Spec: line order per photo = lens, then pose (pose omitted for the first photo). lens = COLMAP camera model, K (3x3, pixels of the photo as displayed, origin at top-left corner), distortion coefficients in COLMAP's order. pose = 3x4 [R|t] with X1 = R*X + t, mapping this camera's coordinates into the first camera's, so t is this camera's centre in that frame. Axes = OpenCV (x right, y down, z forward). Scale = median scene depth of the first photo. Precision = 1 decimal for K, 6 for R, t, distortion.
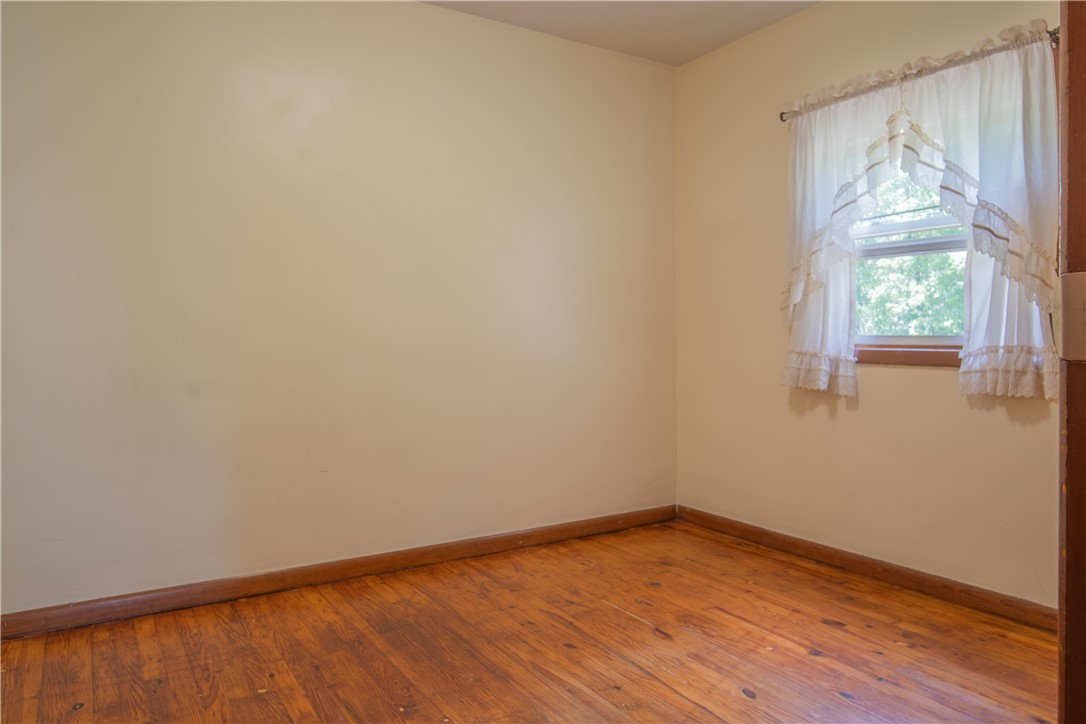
lens RADIAL K [[726.6, 0, 541.8], [0, 726.6, 355.2], [0, 0, 1]] dist [-0.008533, 0.001273]
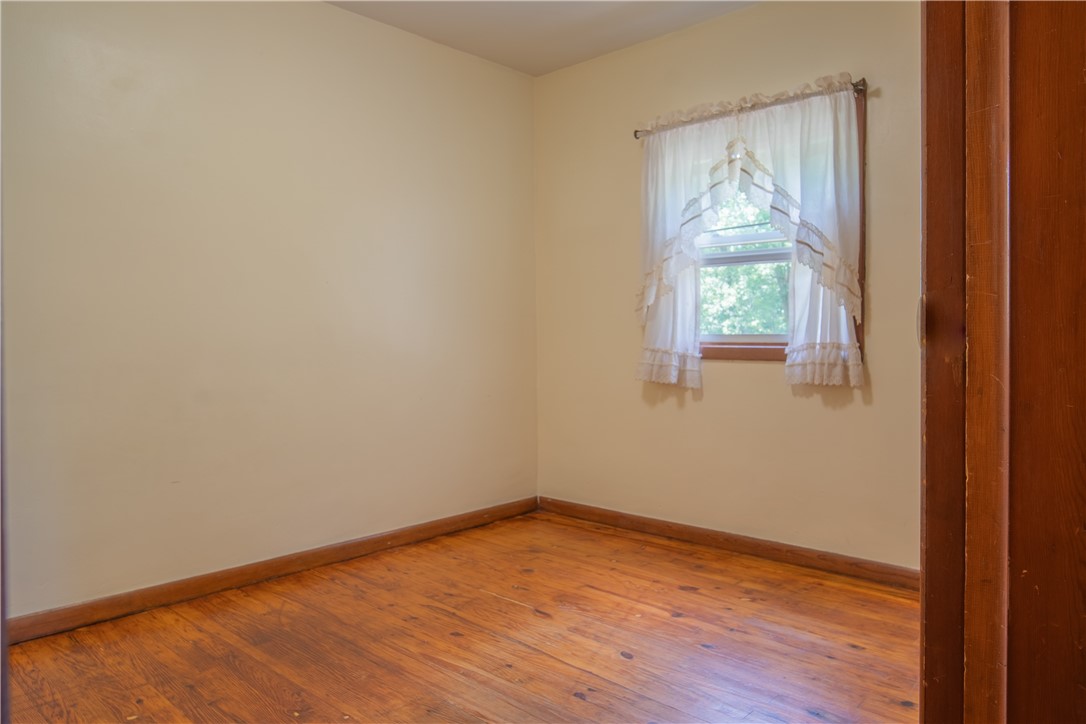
lens RADIAL K [[753.5, 0, 563.1], [0, 753.5, 363.7], [0, 0, 1]] dist [-0.007339, -0.000492]
pose [[0.960399, -0.013434, 0.278304, -0.108094], [0.010120, 0.999860, 0.013344, 0.000642], [-0.278444, -0.009999, 0.960400, -0.071520]]
